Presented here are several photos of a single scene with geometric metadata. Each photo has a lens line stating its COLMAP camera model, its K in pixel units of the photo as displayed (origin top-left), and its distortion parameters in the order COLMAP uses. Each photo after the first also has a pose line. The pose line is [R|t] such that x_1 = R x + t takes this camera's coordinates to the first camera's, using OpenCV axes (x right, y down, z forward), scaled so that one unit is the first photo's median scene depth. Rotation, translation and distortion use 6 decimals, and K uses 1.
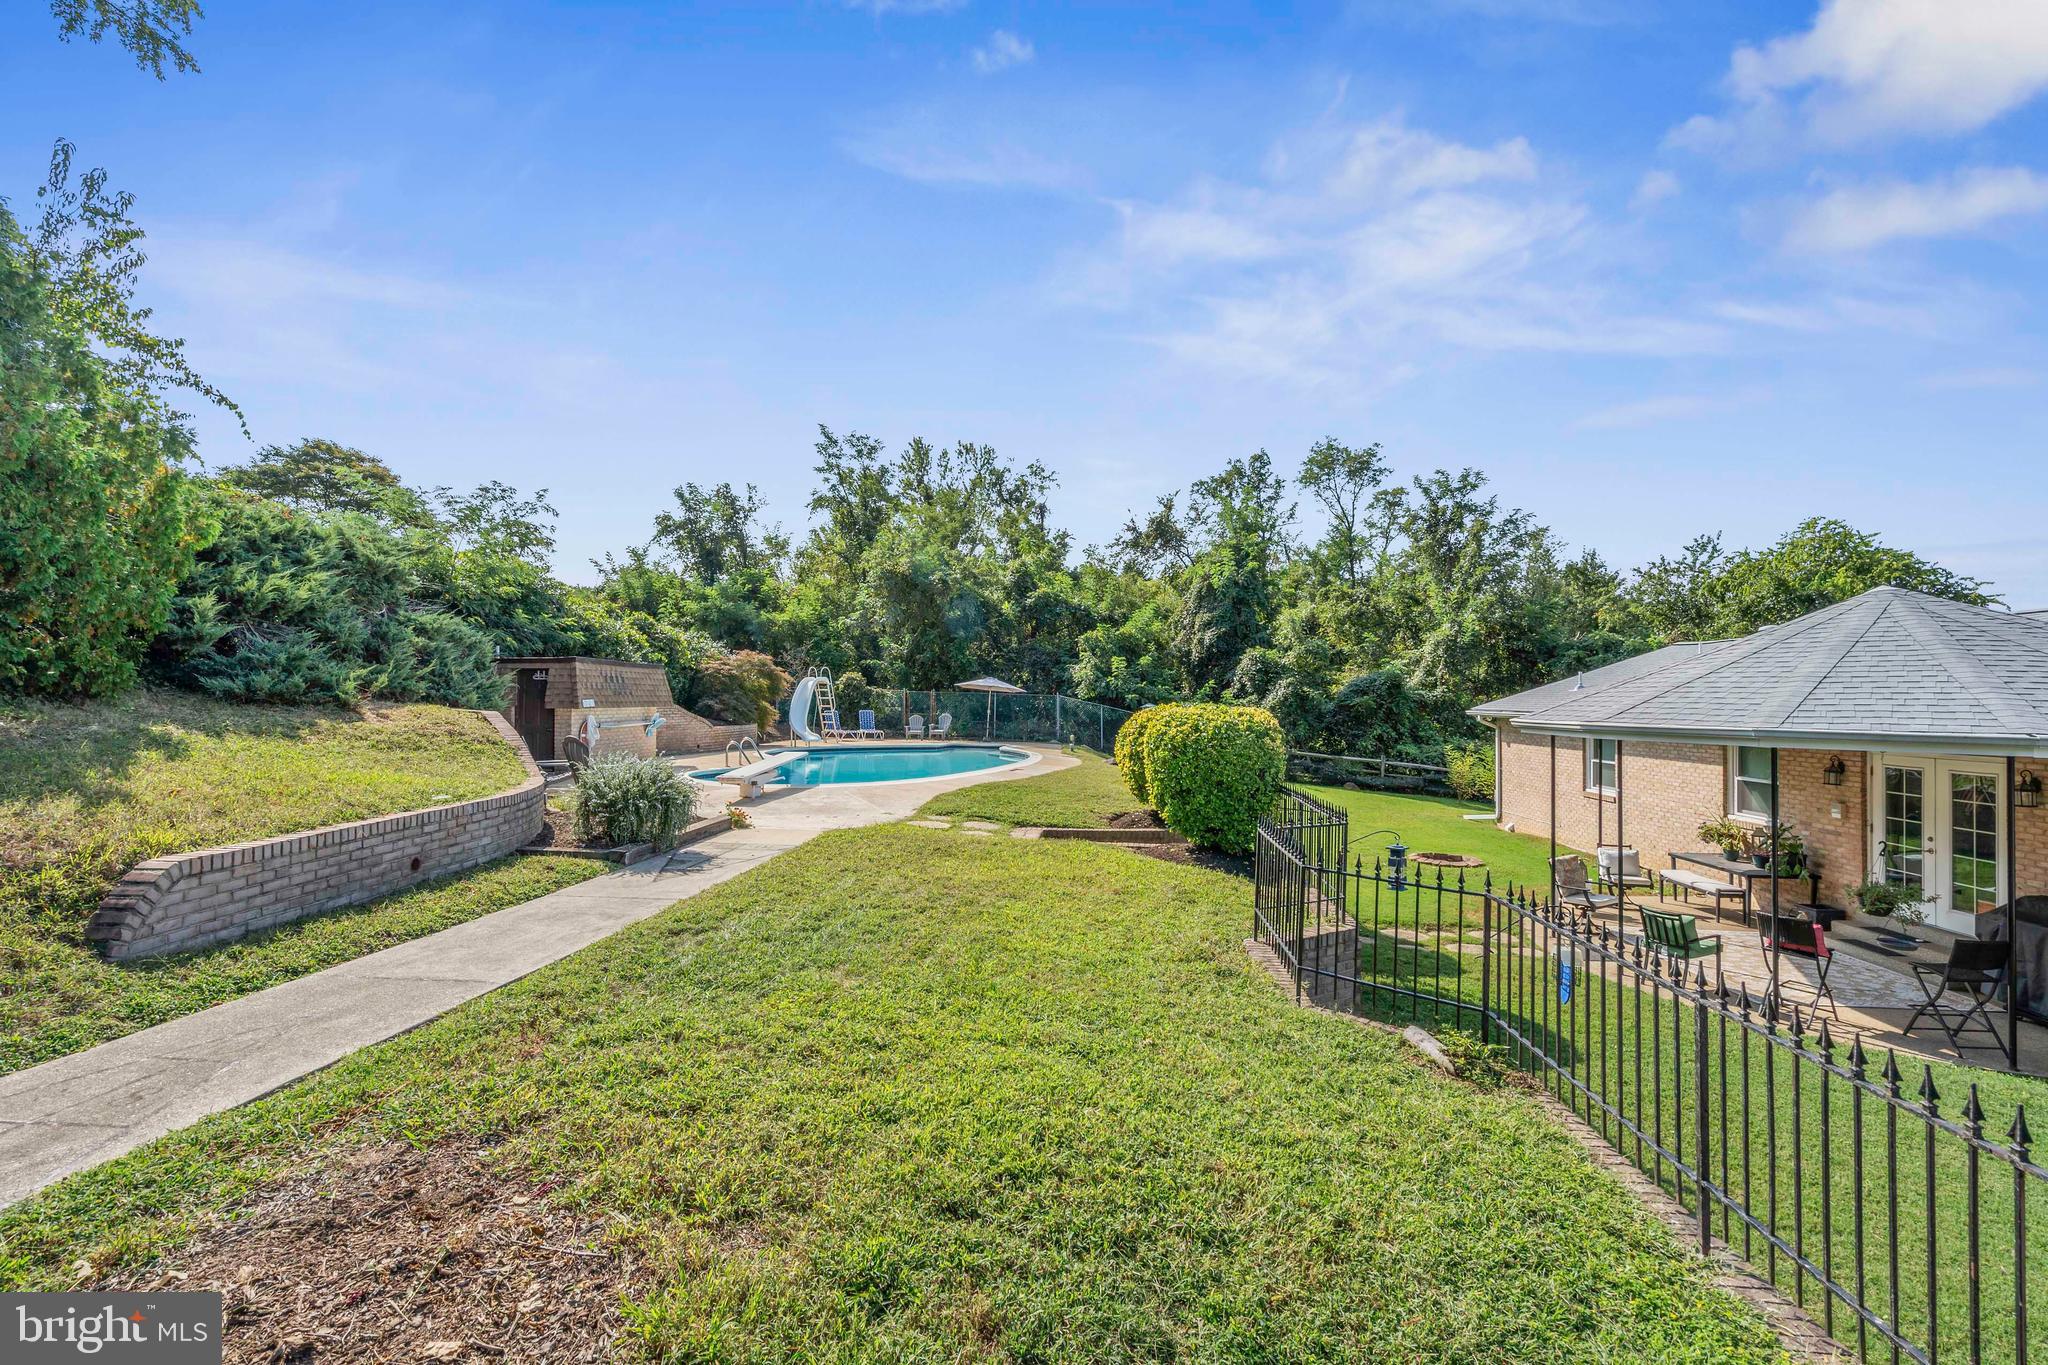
lens RADIAL K [[942.1, 0, 1024.0], [0, 942.1, 682.5], [0, 0, 1]] dist [0.020063, 0.000450]
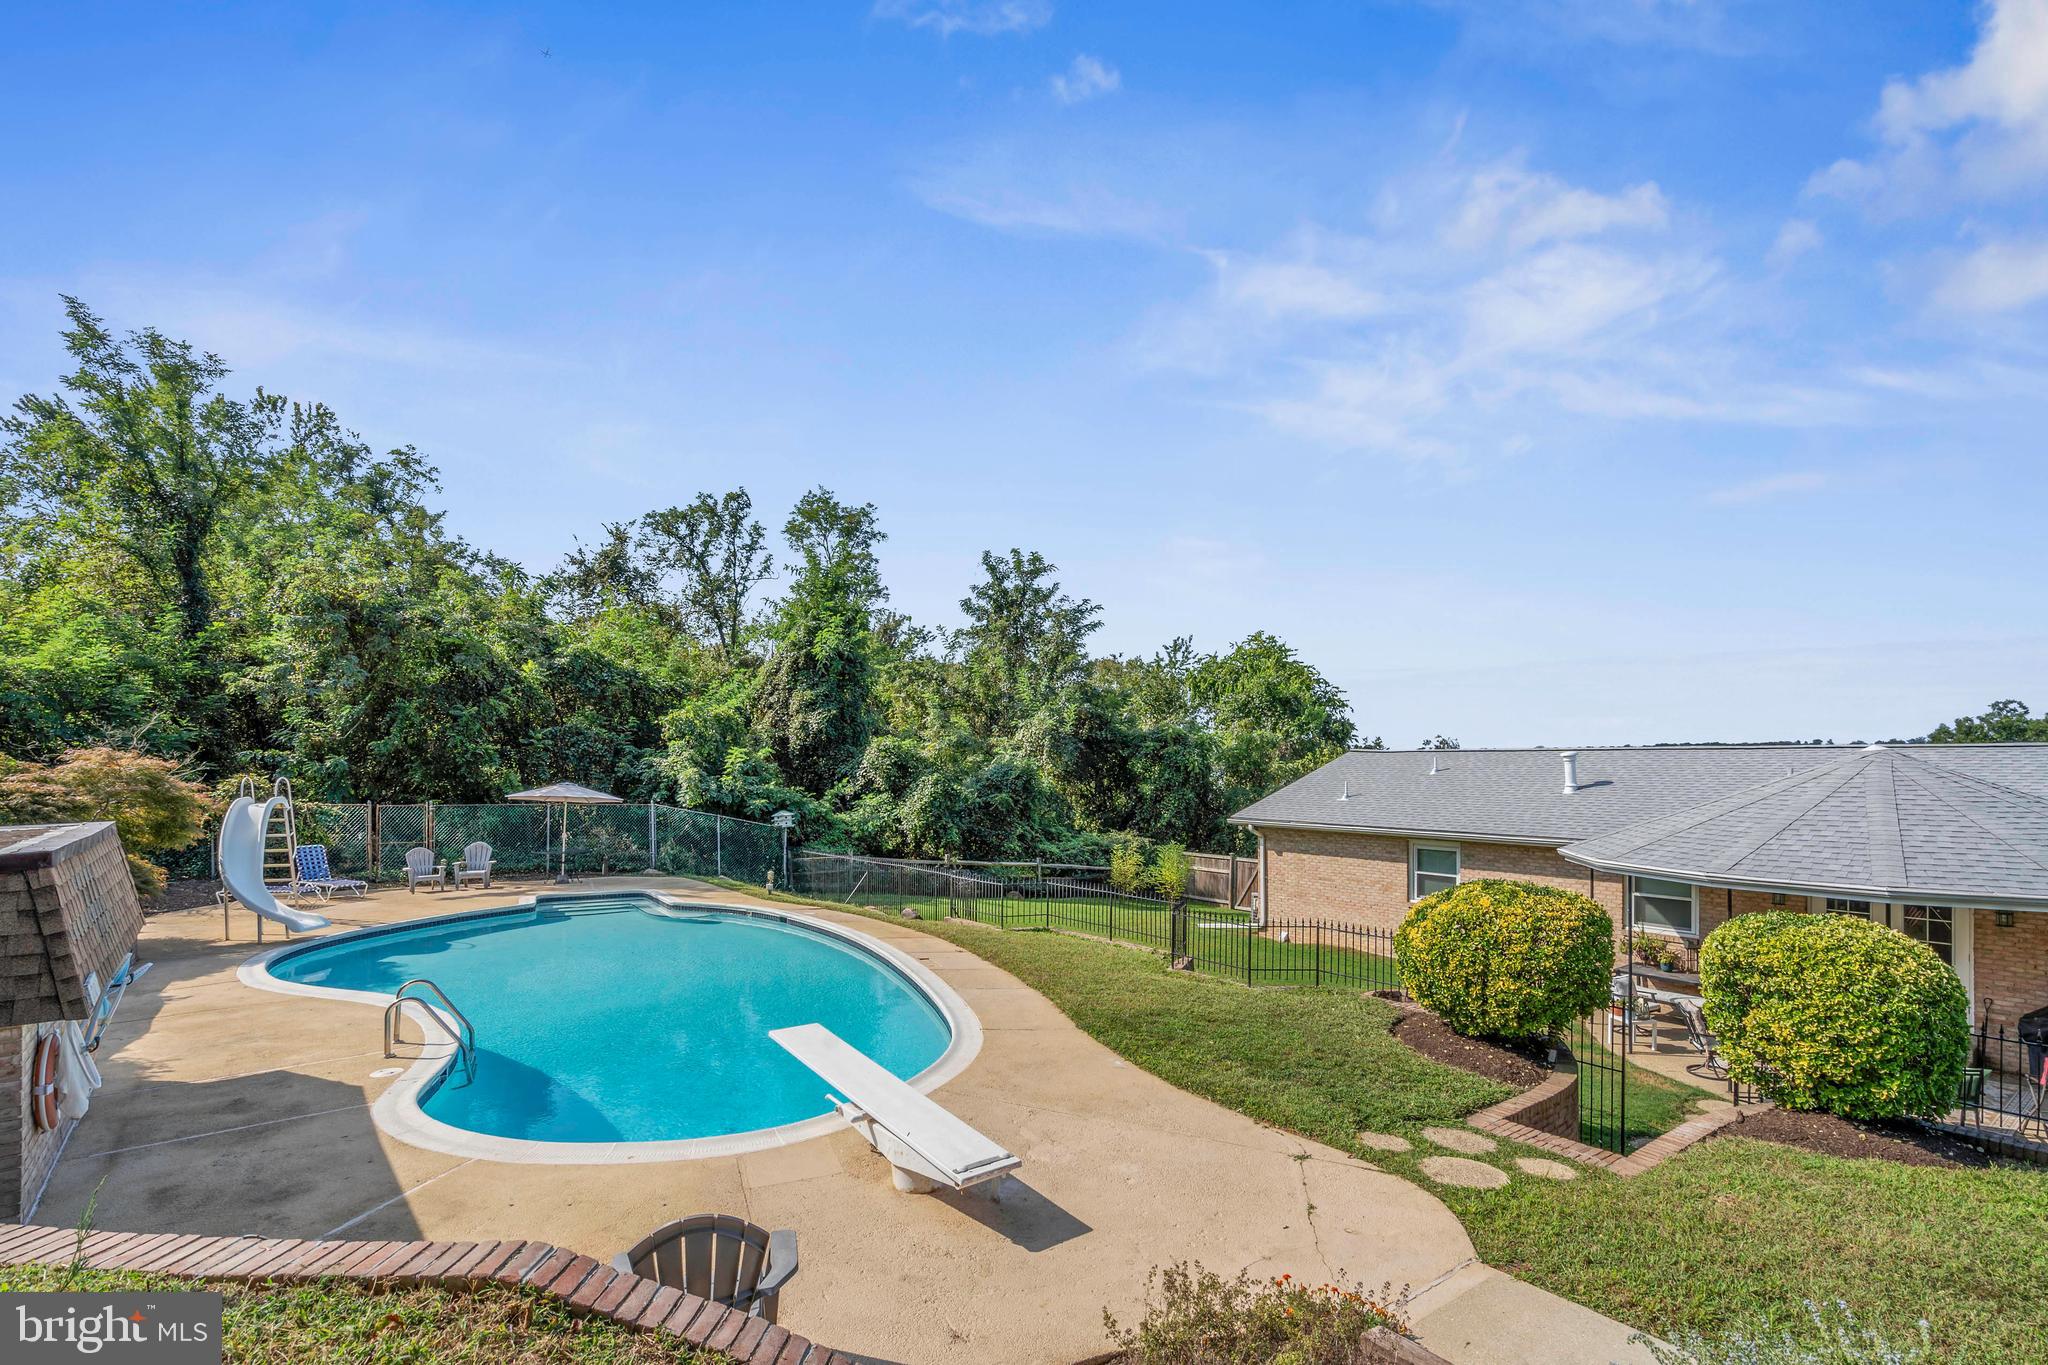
lens RADIAL K [[981.1, 0, 1080.1], [0, 981.1, 751.2], [0, 0, 1]] dist [-0.004451, 0.001098]
pose [[0.734532, -0.002863, 0.678568, -0.235252], [-0.003895, 0.999957, 0.008436, -0.034541], [-0.678563, -0.008840, 0.734489, 0.269787]]
